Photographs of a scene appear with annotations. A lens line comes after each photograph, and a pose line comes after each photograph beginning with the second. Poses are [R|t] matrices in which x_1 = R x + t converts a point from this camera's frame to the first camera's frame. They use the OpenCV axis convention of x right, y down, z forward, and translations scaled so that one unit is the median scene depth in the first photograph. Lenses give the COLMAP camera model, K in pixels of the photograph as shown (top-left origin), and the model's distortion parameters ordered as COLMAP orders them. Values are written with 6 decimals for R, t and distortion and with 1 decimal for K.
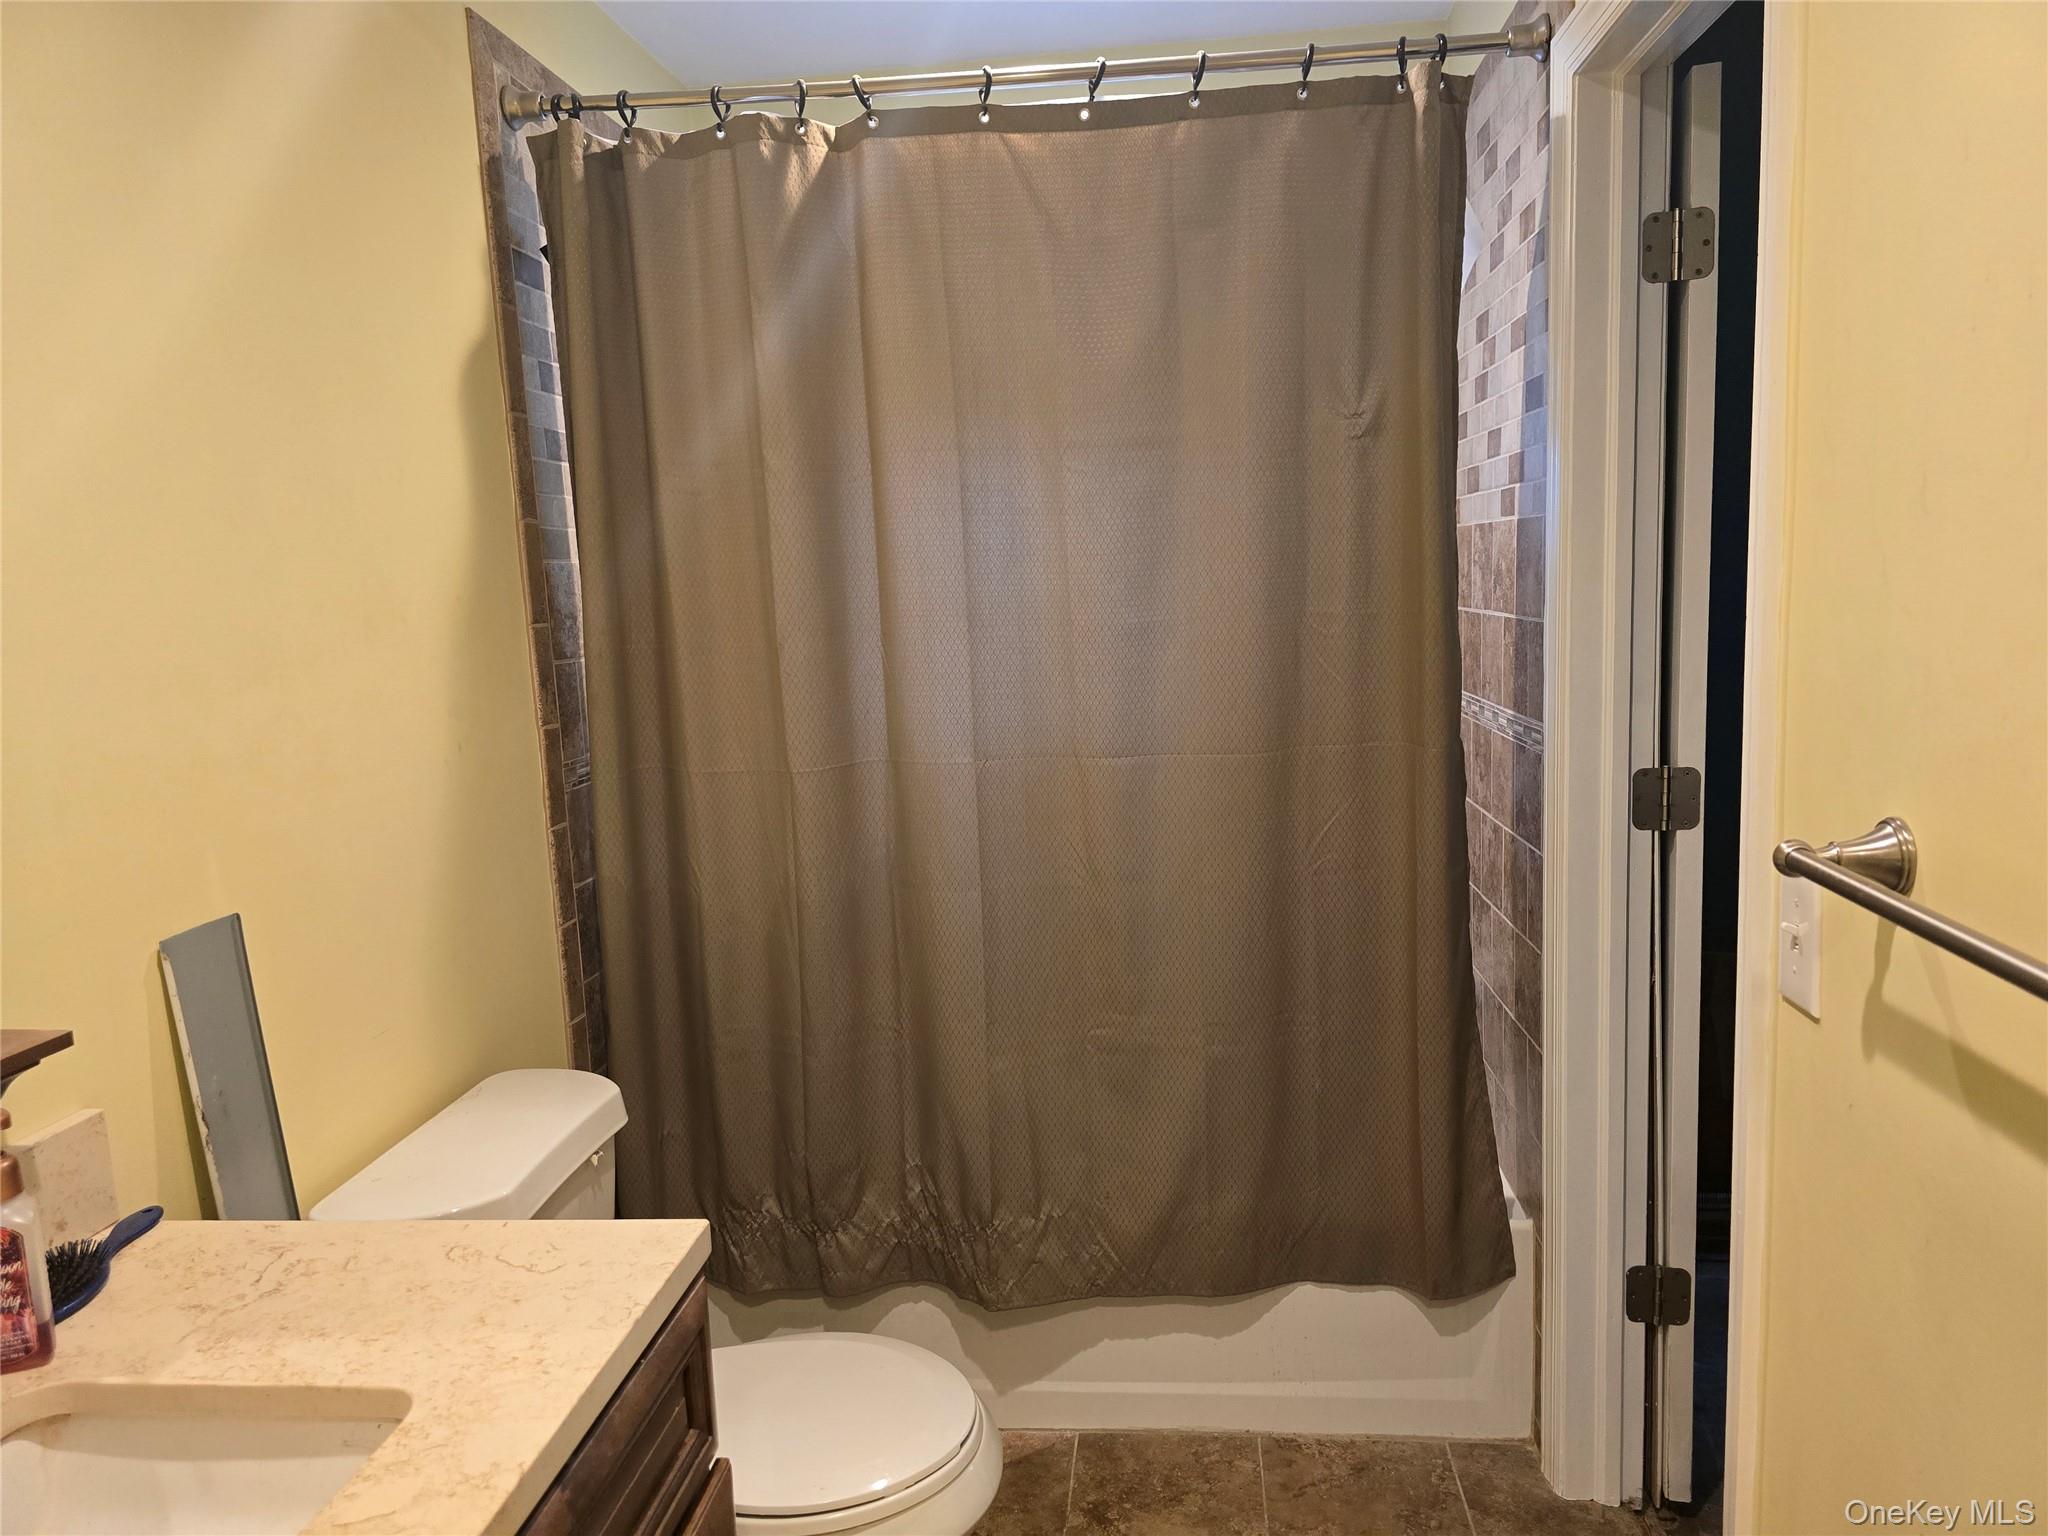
lens RADIAL K [[1371.4, 0, 1022.9], [0, 1371.4, 772.2], [0, 0, 1]] dist [0.061198, -0.070717]
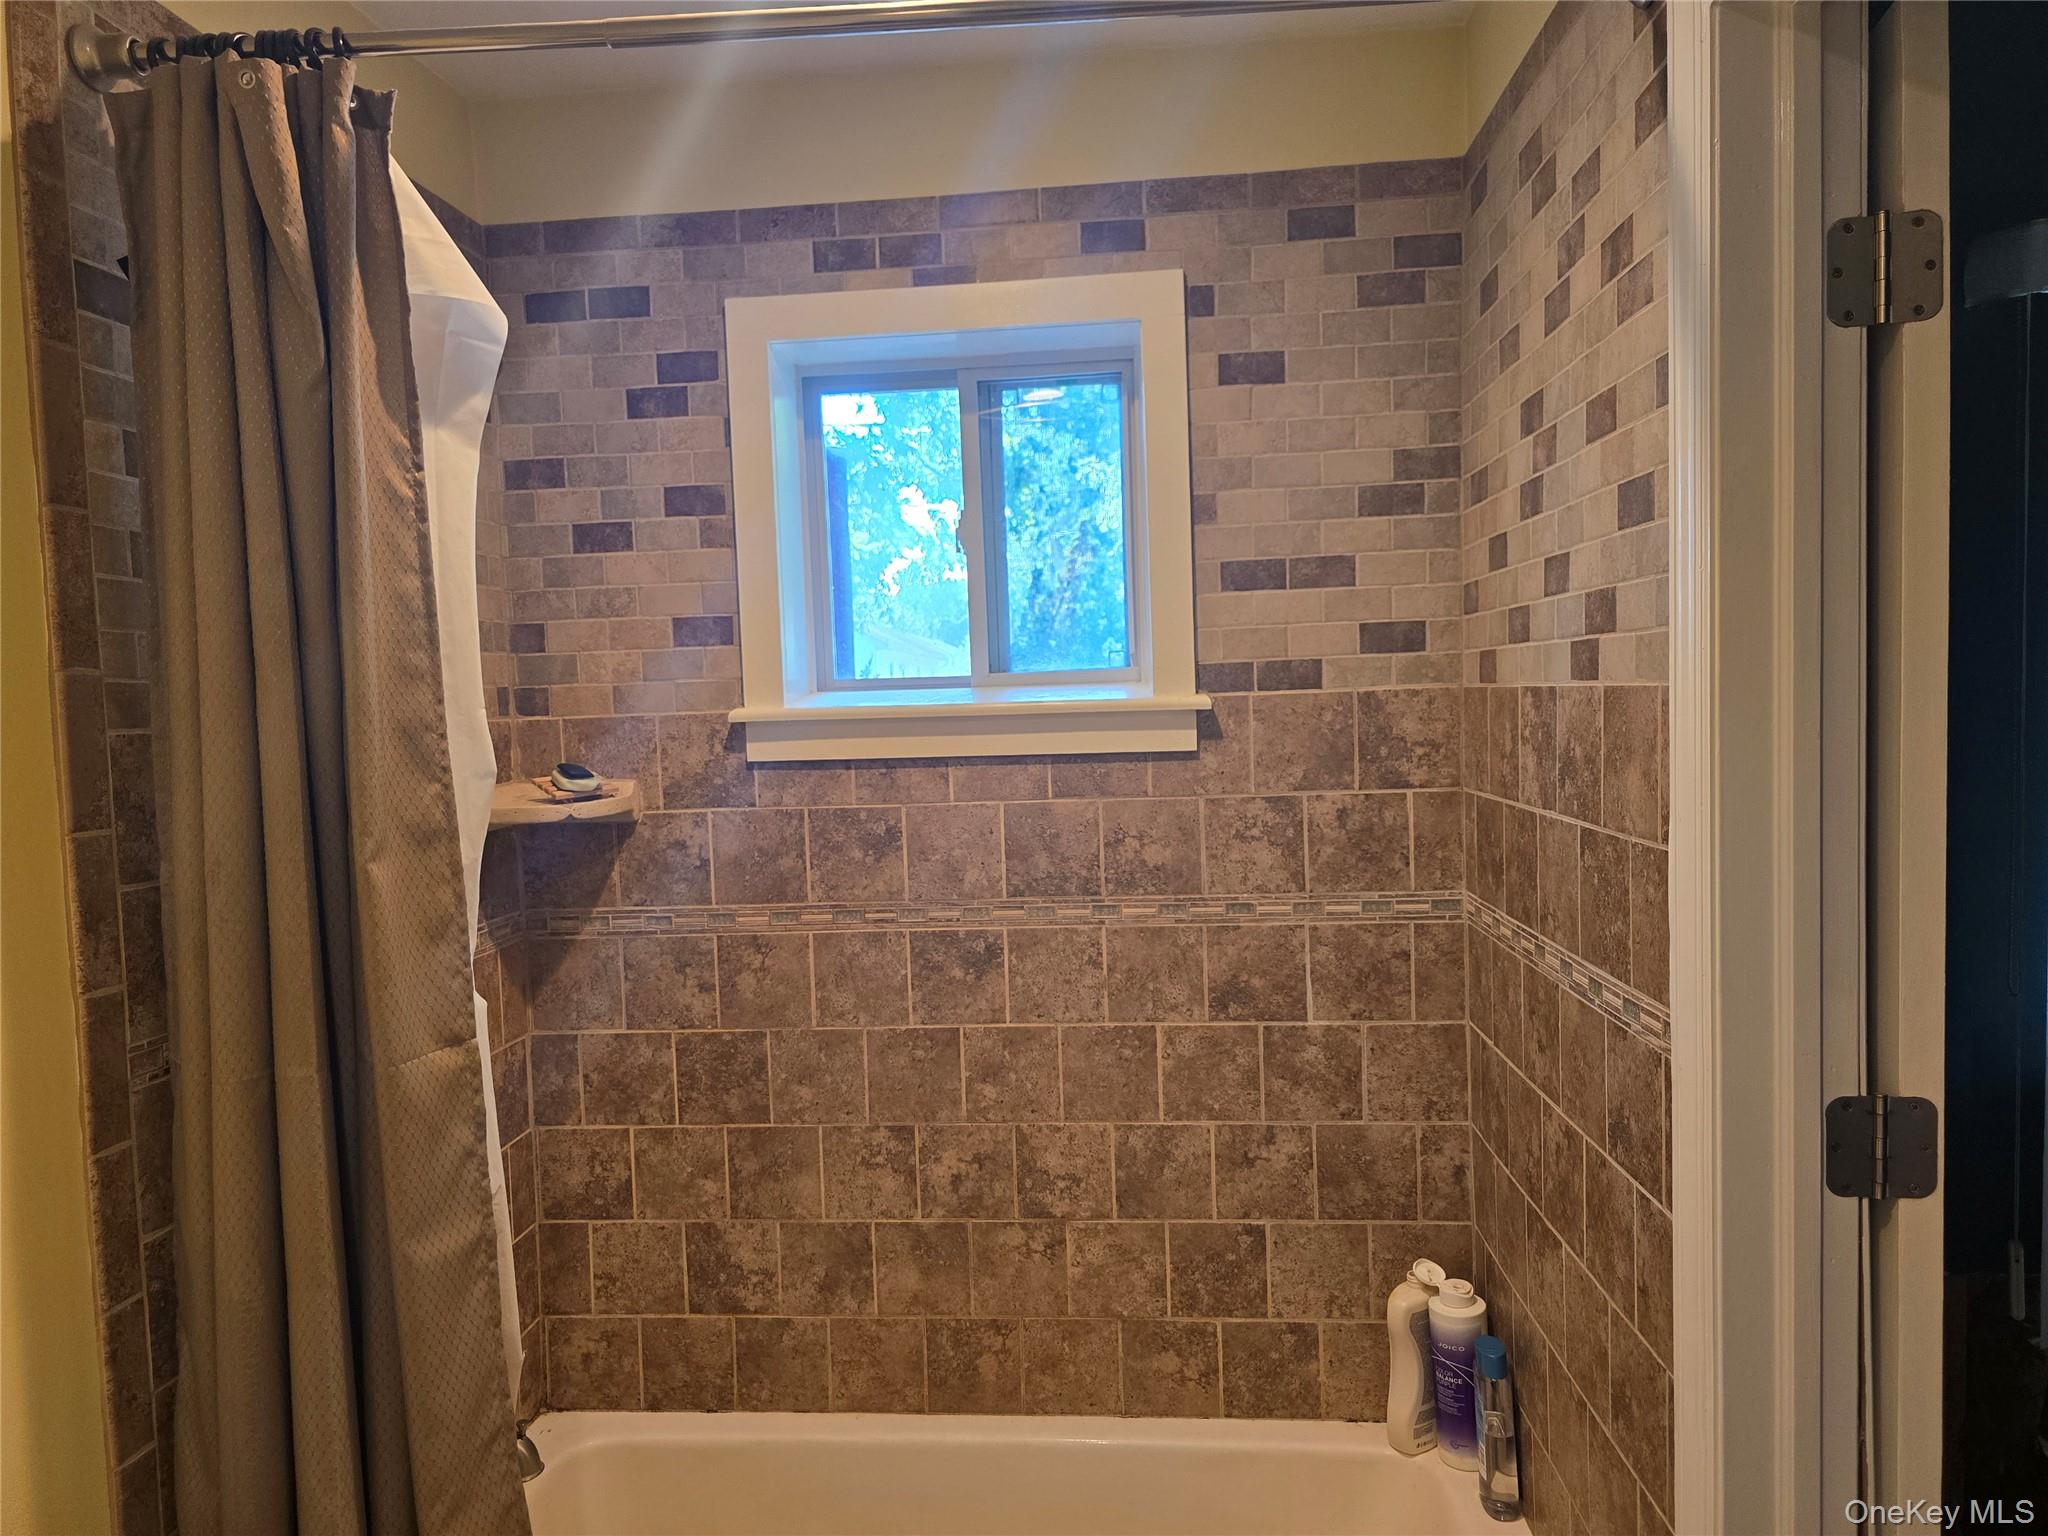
lens RADIAL K [[1368.8, 0, 1003.0], [0, 1368.8, 776.0], [0, 0, 1]] dist [-0.002079, -0.004899]
pose [[0.999857, 0.012799, 0.011078, 0.061770], [-0.011789, 0.996150, -0.086867, -0.081692], [-0.012147, 0.086724, 0.996158, 0.360237]]
